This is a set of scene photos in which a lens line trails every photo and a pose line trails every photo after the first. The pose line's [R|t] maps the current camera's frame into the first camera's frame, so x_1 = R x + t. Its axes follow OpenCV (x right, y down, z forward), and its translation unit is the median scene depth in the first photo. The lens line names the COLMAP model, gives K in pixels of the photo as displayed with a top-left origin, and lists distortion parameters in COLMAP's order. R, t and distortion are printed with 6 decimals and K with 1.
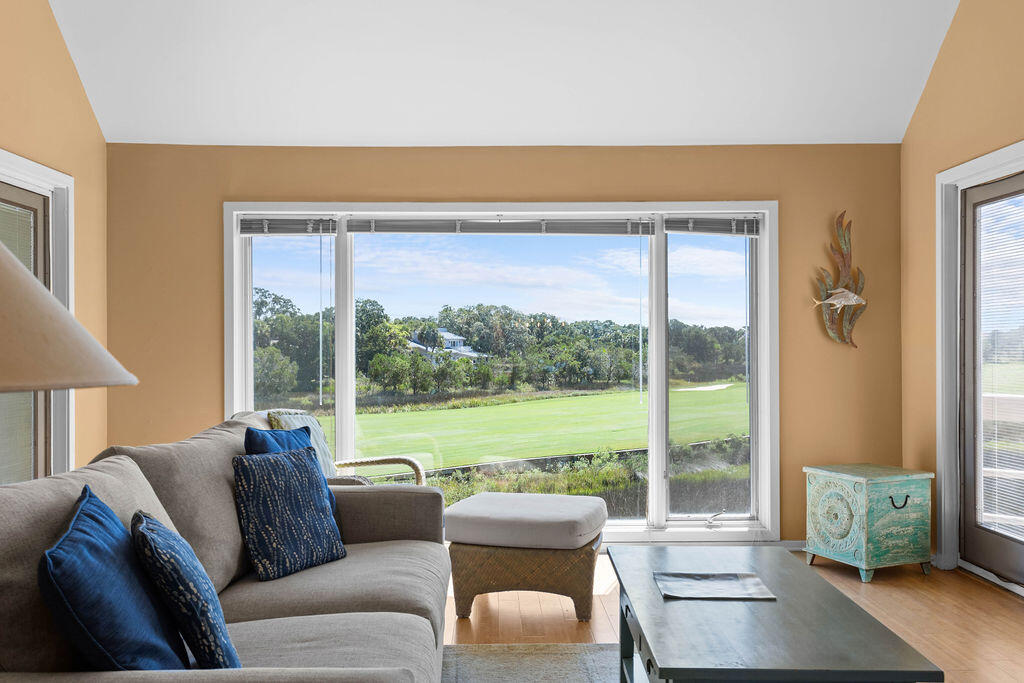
lens RADIAL K [[953.6, 0, 512.0], [0, 953.6, 341.5], [0, 0, 1]] dist [0.017409, 0.019048]
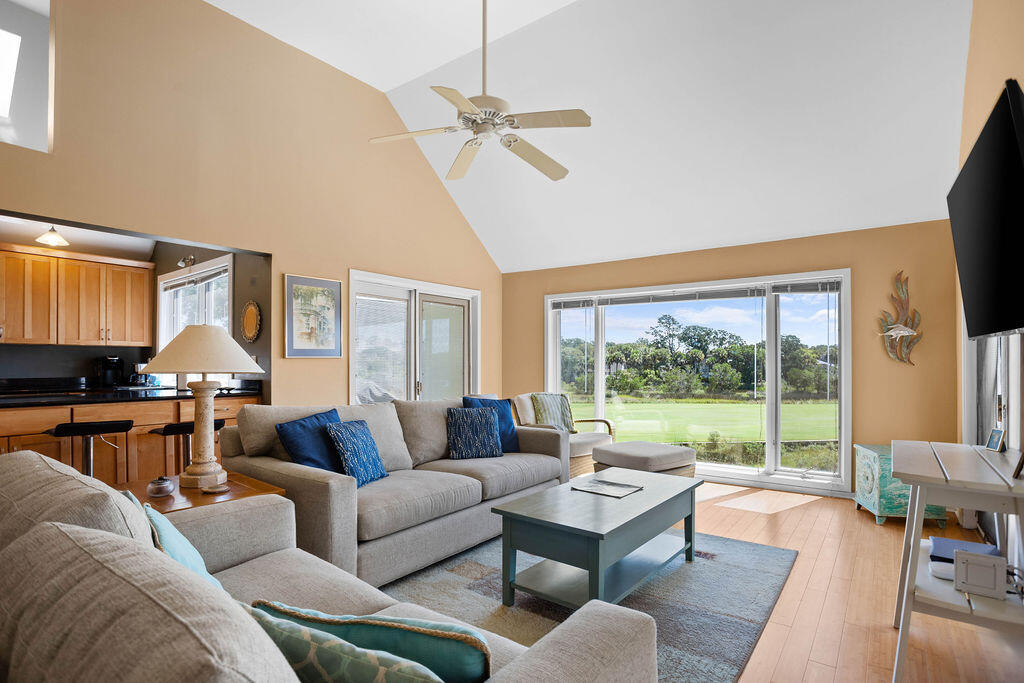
lens RADIAL K [[520.3, 0, 511.3], [0, 520.3, 352.2], [0, 0, 1]] dist [-0.025975, -0.000071]
pose [[0.793659, -0.007709, -0.608315, 0.343737], [-0.001657, 0.999889, -0.014833, -0.000537], [0.608361, 0.012781, 0.793557, 0.025084]]
